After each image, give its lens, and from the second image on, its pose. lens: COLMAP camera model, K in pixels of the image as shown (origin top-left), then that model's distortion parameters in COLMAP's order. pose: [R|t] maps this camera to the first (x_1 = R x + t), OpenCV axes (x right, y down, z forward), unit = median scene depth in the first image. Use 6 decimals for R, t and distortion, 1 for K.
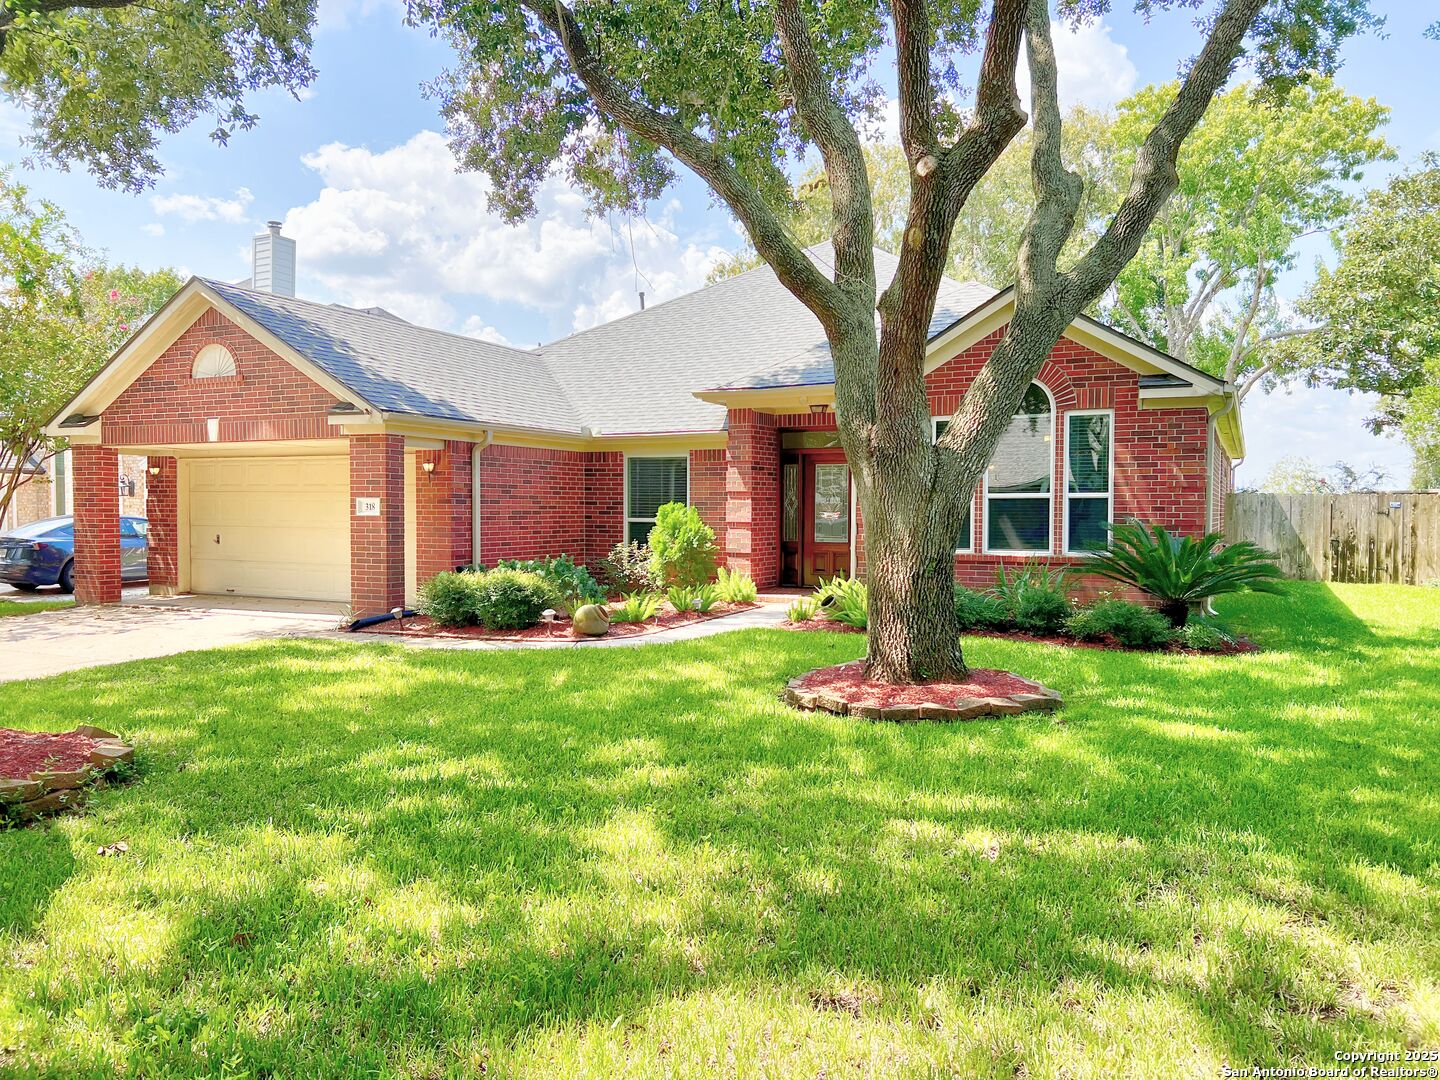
lens RADIAL K [[1068.2, 0, 712.2], [0, 1068.2, 541.9], [0, 0, 1]] dist [0.058074, -0.040270]
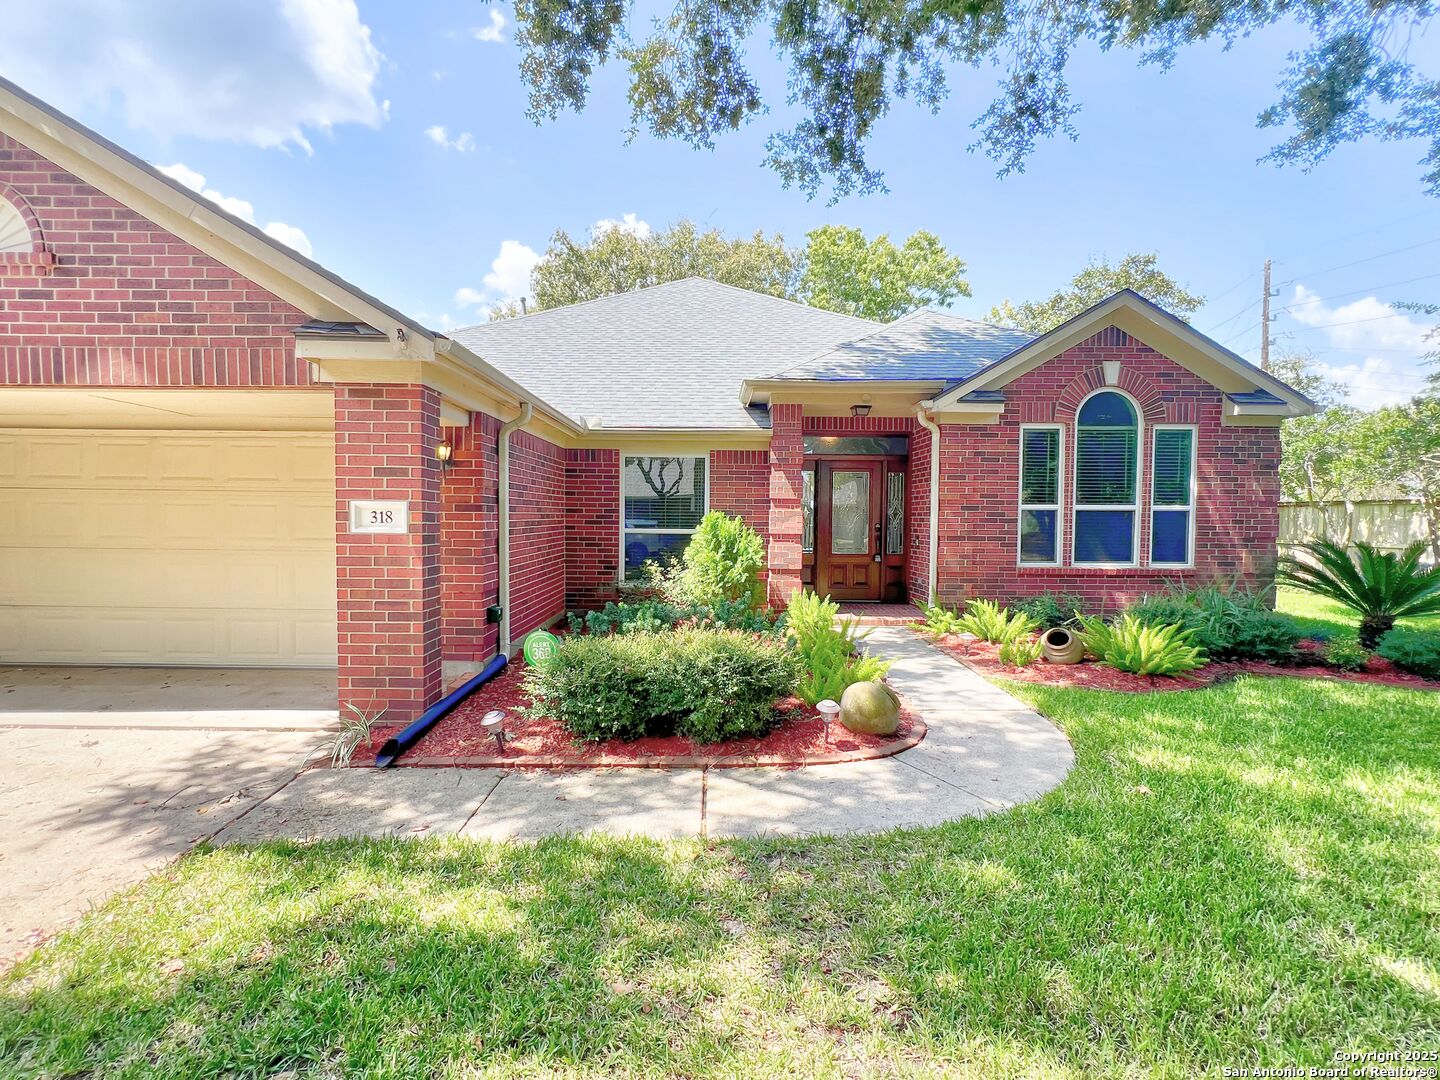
lens RADIAL K [[669.6, 0, 716.4], [0, 669.6, 540.7], [0, 0, 1]] dist [0.001989, -0.001519]
pose [[0.894513, -0.012890, 0.446856, -0.310903], [0.007348, 0.999873, 0.014132, -0.023760], [-0.446981, -0.009358, 0.894494, 0.603715]]
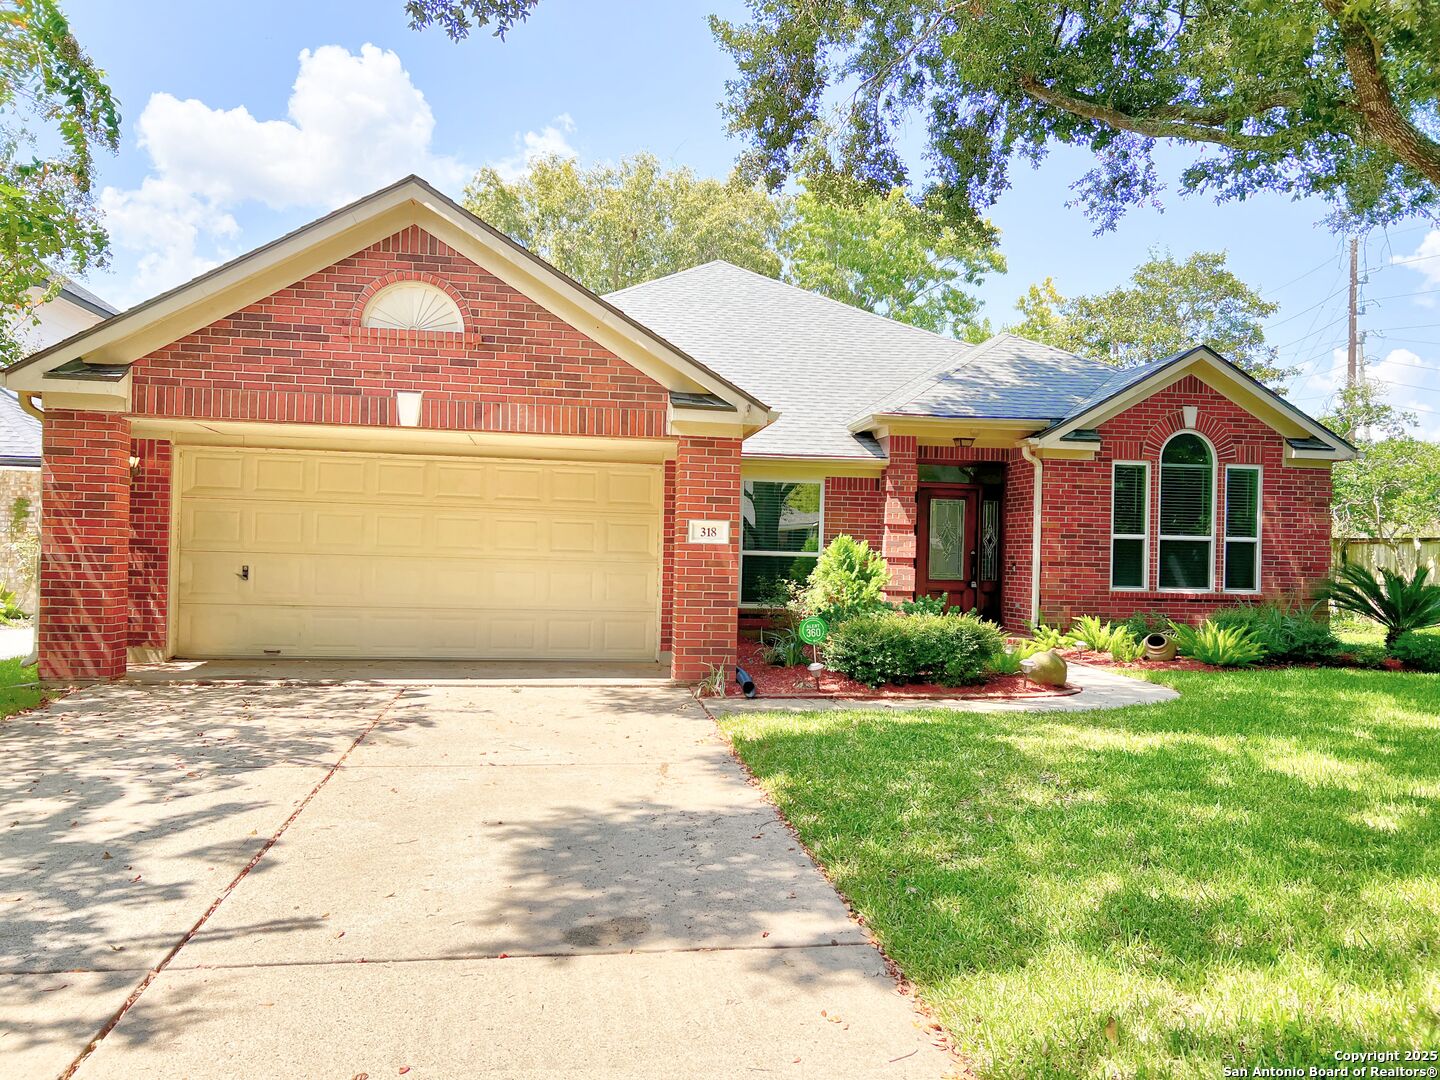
lens RADIAL K [[1068.2, 0, 722.2], [0, 1068.2, 554.4], [0, 0, 1]] dist [0.058074, -0.040270]
pose [[0.820165, 0.015563, 0.571915, -0.723142], [-0.004847, 0.999783, -0.020257, -0.001893], [-0.572107, 0.013842, 0.820062, 0.368517]]
